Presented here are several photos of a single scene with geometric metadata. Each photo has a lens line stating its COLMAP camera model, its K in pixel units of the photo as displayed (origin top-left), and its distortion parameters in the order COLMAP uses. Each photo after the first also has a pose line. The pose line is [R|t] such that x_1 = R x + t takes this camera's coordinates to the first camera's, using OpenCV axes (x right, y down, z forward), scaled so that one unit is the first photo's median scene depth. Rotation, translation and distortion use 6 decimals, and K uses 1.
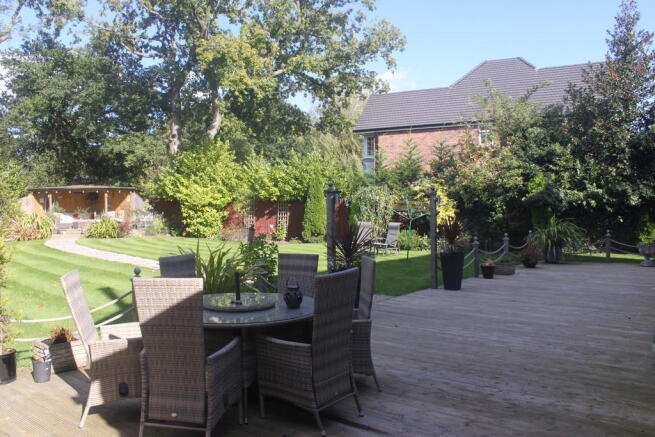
lens RADIAL K [[540.9, 0, 327.2], [0, 540.9, 217.8], [0, 0, 1]] dist [-0.078887, 0.007317]
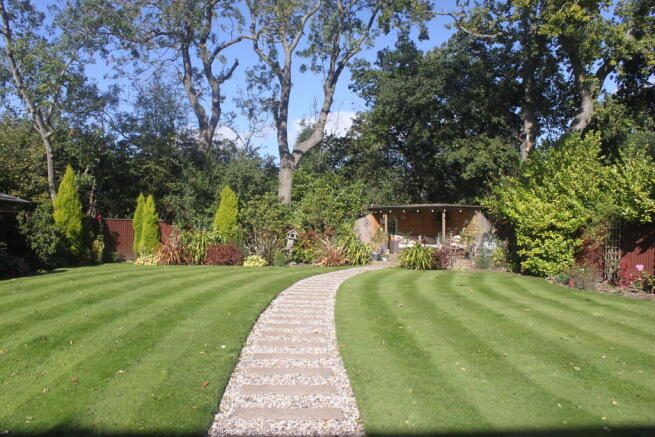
lens RADIAL K [[540.9, 0, 327.2], [0, 540.9, 218.1], [0, 0, 1]] dist [-0.078887, 0.007317]
pose [[0.699738, -0.000336, -0.714400, 0.055069], [-0.030975, 0.999045, -0.030810, -0.007807], [0.713728, 0.043687, 0.699059, 0.331134]]
